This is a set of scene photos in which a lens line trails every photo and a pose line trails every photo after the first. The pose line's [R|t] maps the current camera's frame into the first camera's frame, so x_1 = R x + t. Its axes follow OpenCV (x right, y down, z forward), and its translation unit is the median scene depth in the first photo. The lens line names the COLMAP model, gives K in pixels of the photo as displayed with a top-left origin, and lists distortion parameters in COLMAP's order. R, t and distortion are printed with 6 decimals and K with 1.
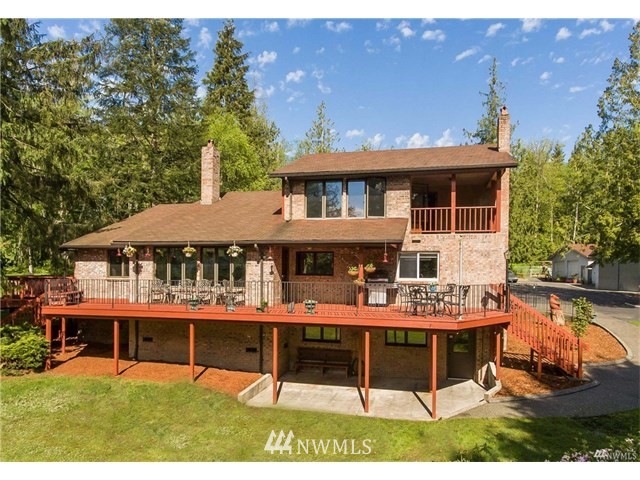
lens RADIAL K [[372.3, 0, 320.1], [0, 372.3, 243.9], [0, 0, 1]] dist [-0.002574, -0.000306]
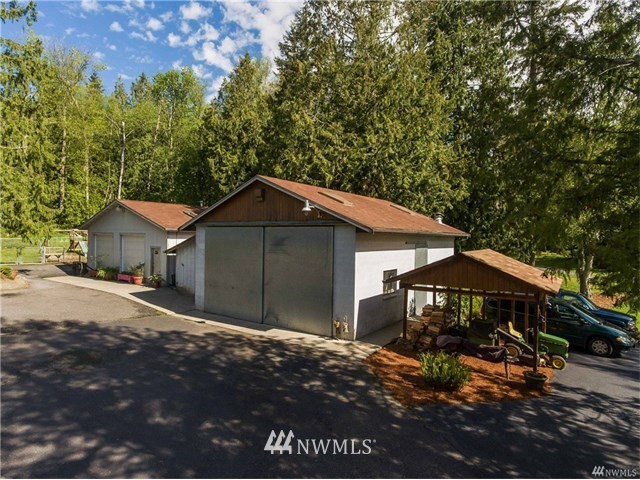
lens RADIAL K [[372.3, 0, 321.0], [0, 372.3, 241.9], [0, 0, 1]] dist [-0.002574, -0.000306]
pose [[0.433009, -0.031569, 0.900837, 0.329050], [-0.052357, 0.996818, 0.060099, 0.011259], [-0.899868, -0.073189, 0.429978, 0.537290]]
